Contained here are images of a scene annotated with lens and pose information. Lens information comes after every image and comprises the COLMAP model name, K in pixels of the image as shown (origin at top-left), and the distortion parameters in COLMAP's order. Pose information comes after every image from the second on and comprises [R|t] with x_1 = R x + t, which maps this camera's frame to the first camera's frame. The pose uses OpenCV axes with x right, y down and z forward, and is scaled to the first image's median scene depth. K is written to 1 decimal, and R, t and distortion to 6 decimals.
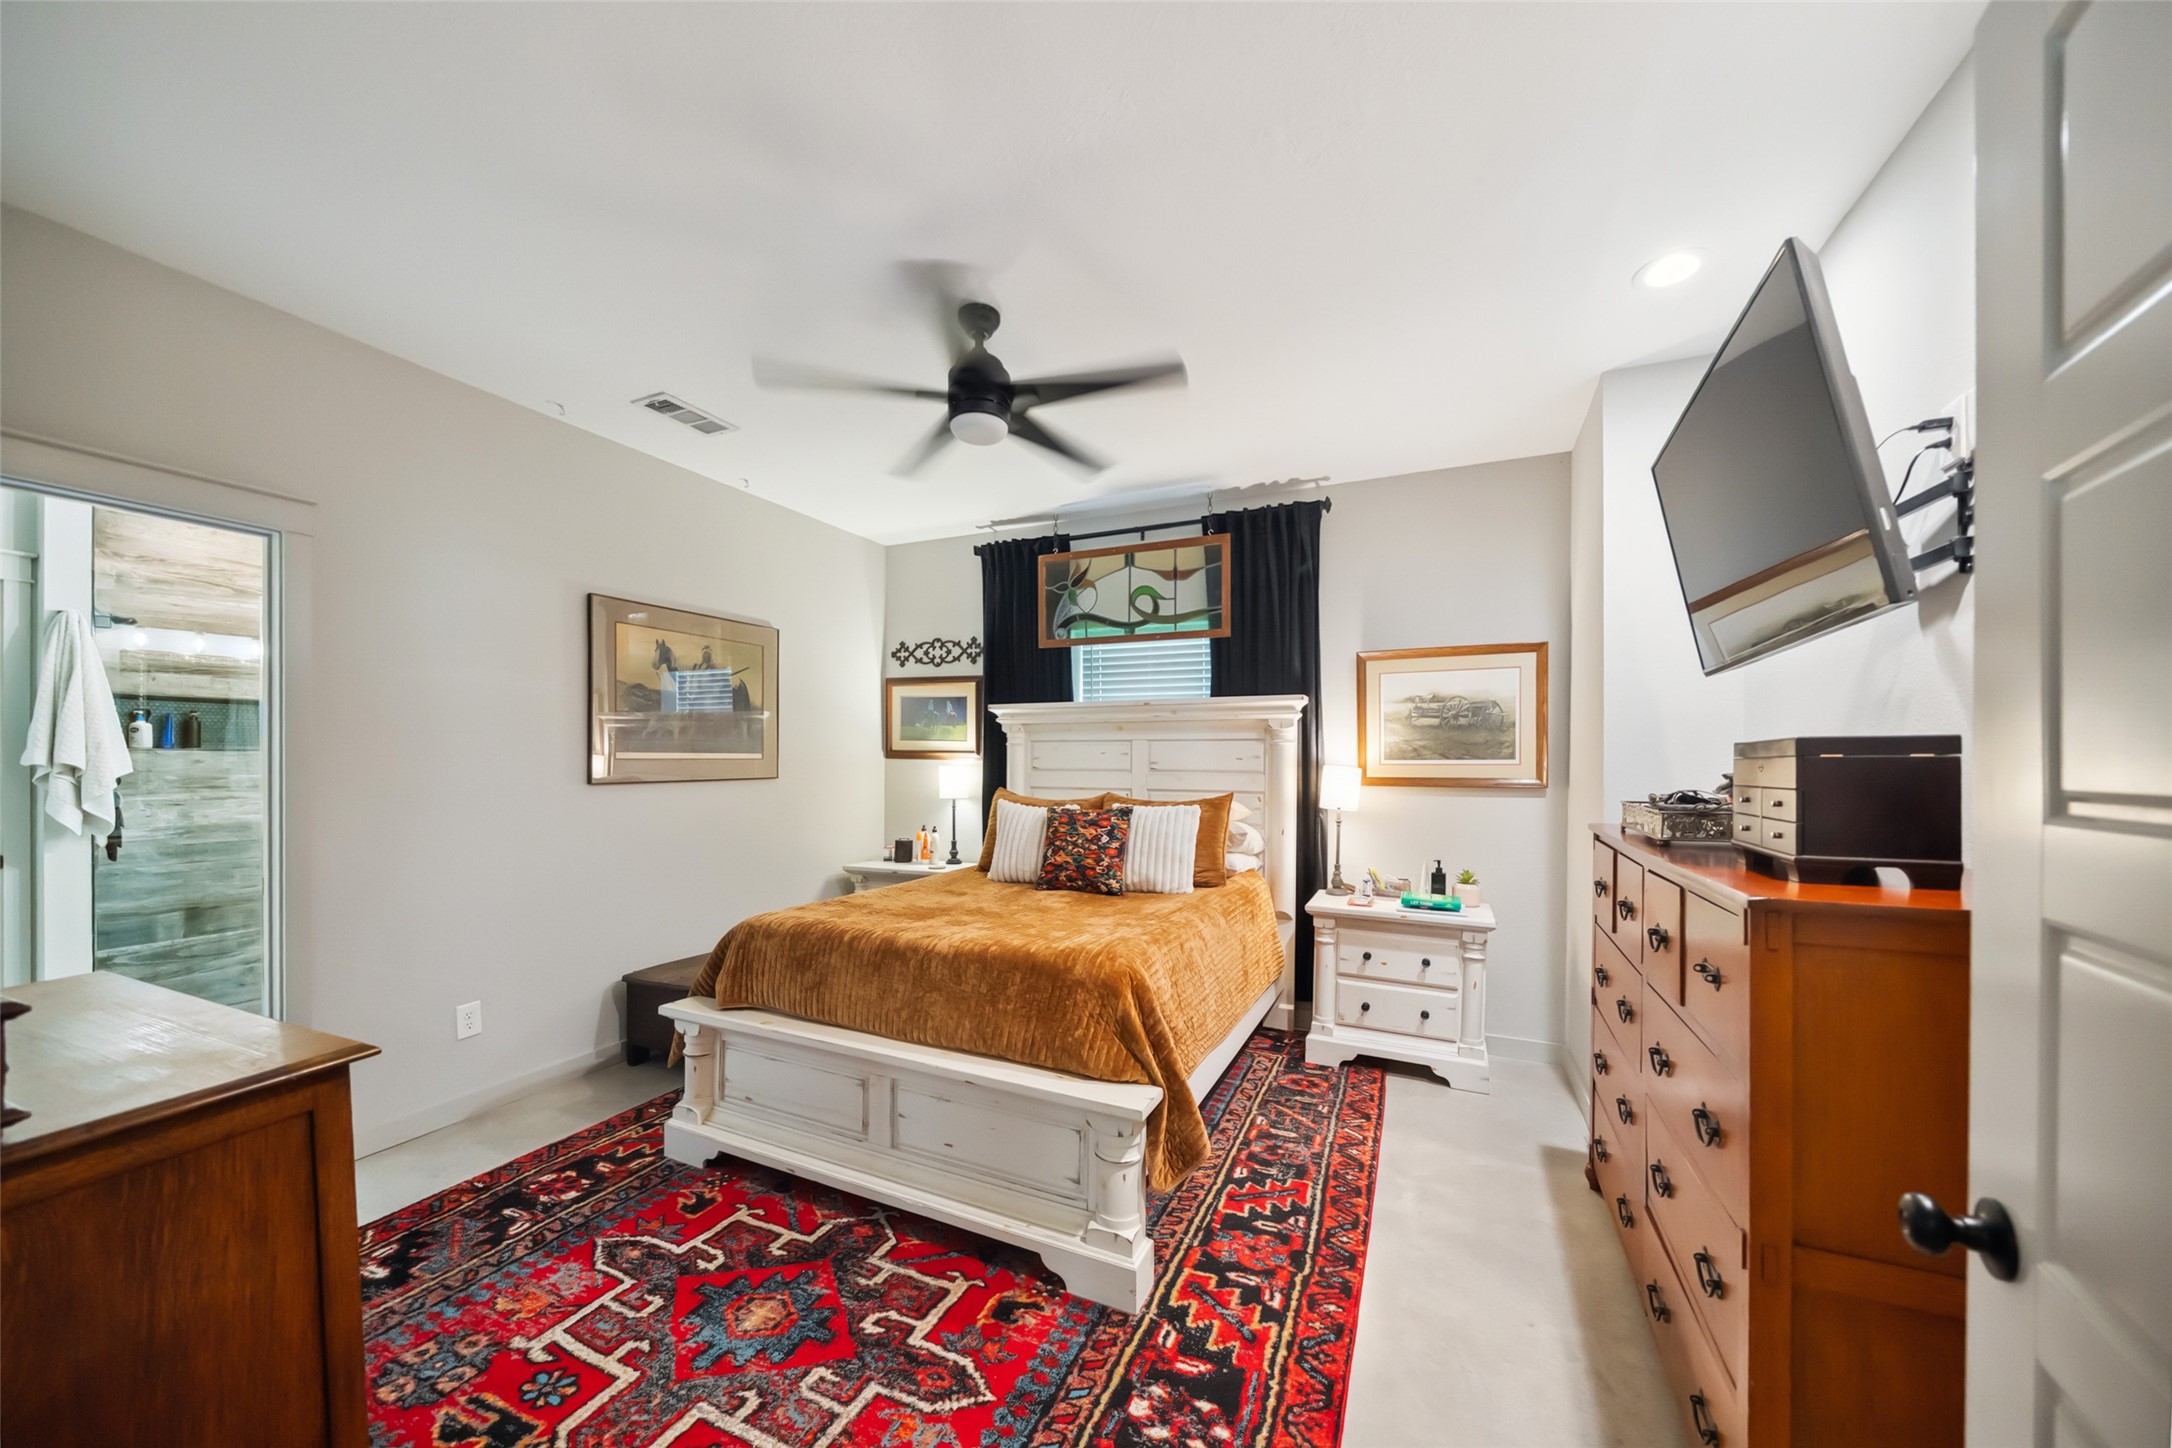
lens RADIAL K [[758.6, 0, 1089.9], [0, 758.6, 765.4], [0, 0, 1]] dist [-0.008784, 0.000999]
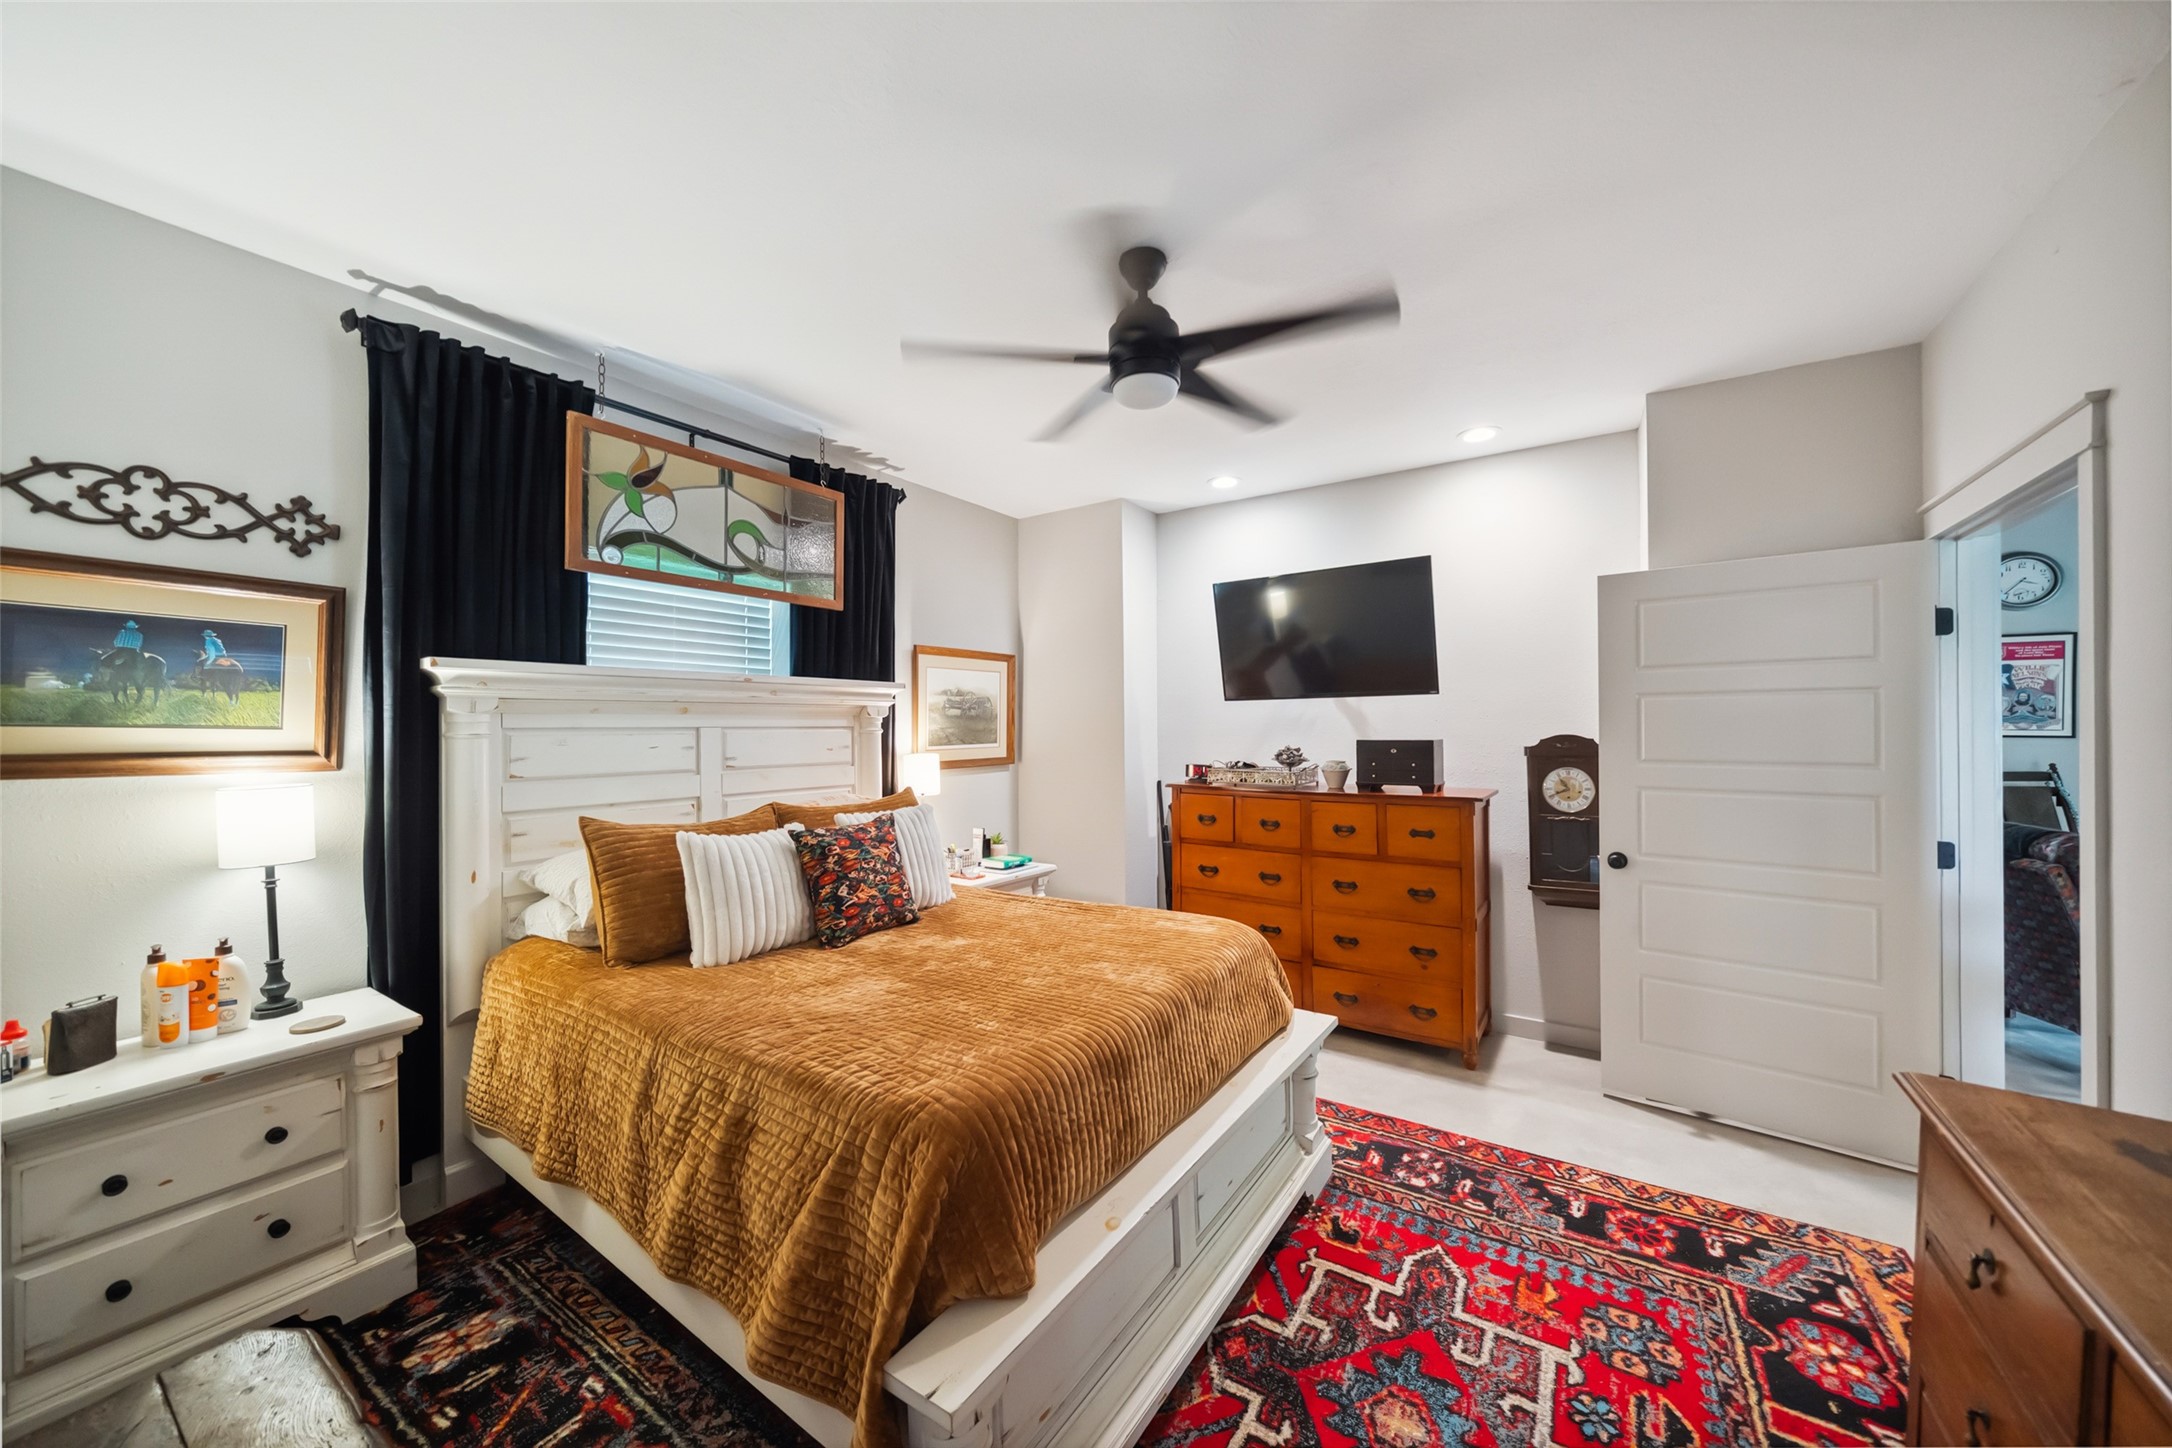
lens RADIAL K [[778.9, 0, 1083.6], [0, 778.9, 724.0], [0, 0, 1]] dist [-0.001790, -0.000830]
pose [[0.159572, -0.002815, 0.987182, -0.637390], [0.013884, 0.999903, 0.000607, -0.034285], [-0.987089, 0.013609, 0.159596, 0.561833]]
